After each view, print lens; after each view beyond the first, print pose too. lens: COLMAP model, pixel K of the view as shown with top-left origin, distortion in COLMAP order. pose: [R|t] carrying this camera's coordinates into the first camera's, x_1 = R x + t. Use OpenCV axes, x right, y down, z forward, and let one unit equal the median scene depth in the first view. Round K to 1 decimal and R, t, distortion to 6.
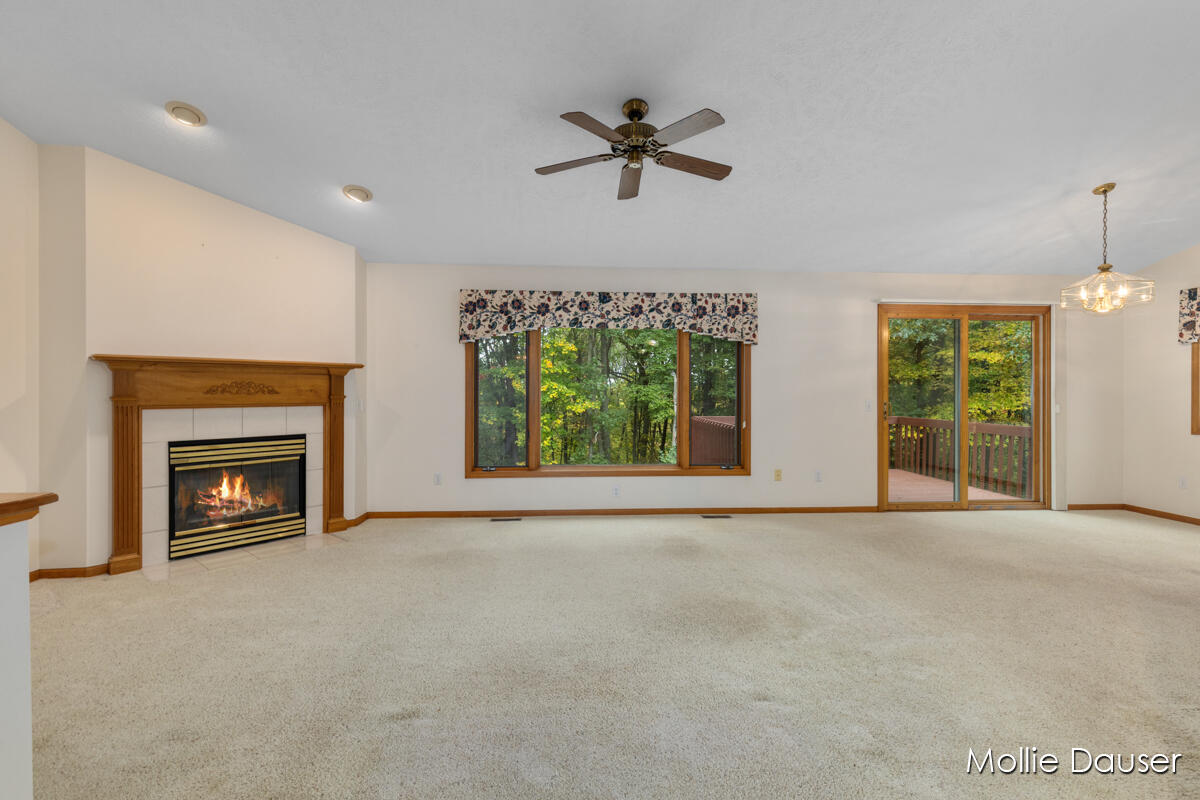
lens RADIAL K [[567.3, 0, 612.9], [0, 567.3, 388.2], [0, 0, 1]] dist [0.021854, -0.000008]
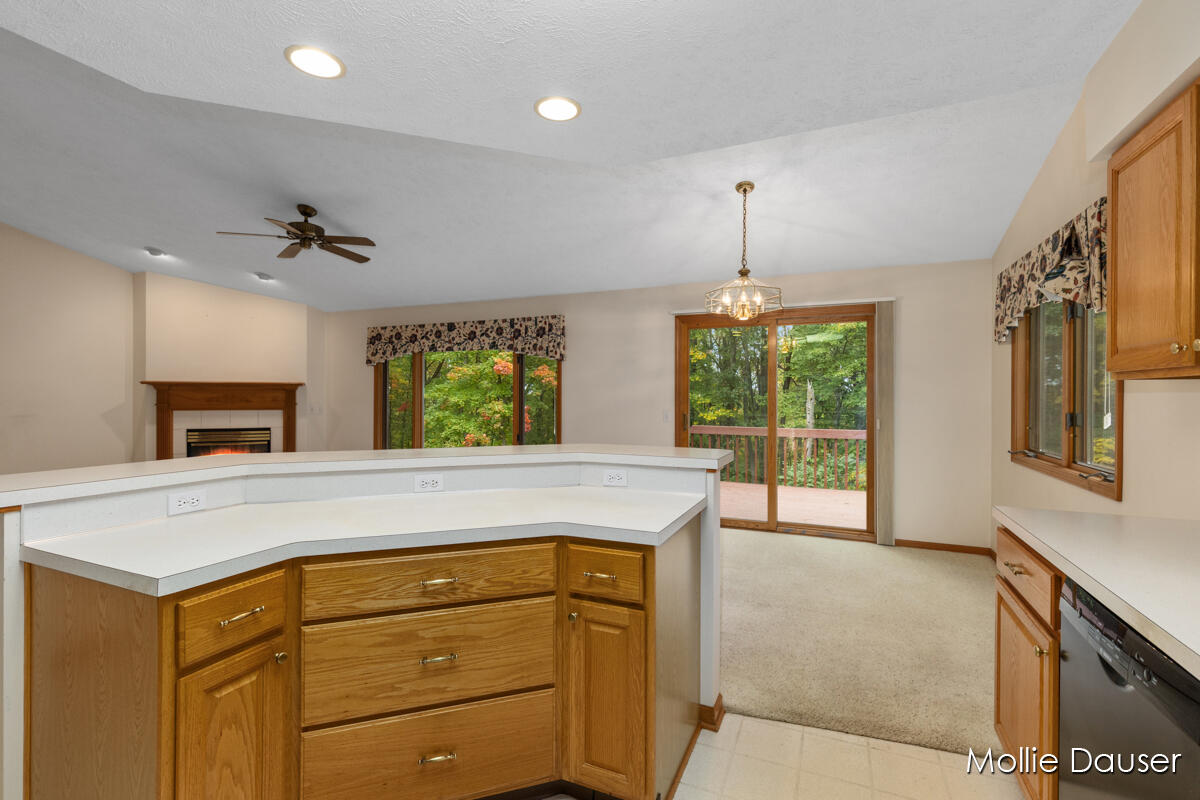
lens RADIAL K [[538.1, 0, 594.2], [0, 538.1, 390.5], [0, 0, 1]] dist [0.000063, -0.000365]
pose [[0.882490, -0.005119, -0.470303, 0.829811], [-0.002204, 0.999885, -0.015019, -0.001859], [0.470326, 0.014291, 0.882377, 0.101157]]
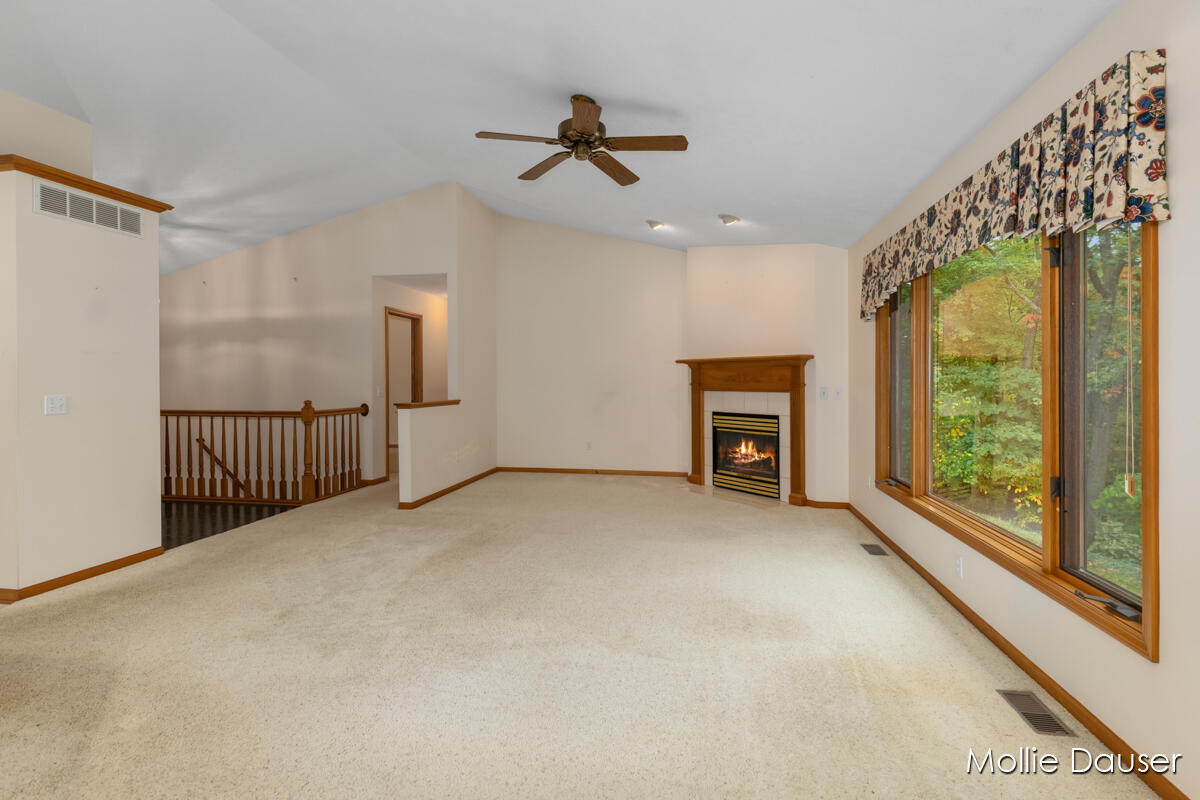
lens RADIAL K [[568.4, 0, 622.1], [0, 568.4, 383.1], [0, 0, 1]] dist [0.000288, 0.000027]
pose [[-0.211779, 0.003667, -0.977311, 0.617140], [-0.000018, 0.999993, 0.003756, 0.006574], [0.977317, 0.000813, -0.211778, 0.822585]]
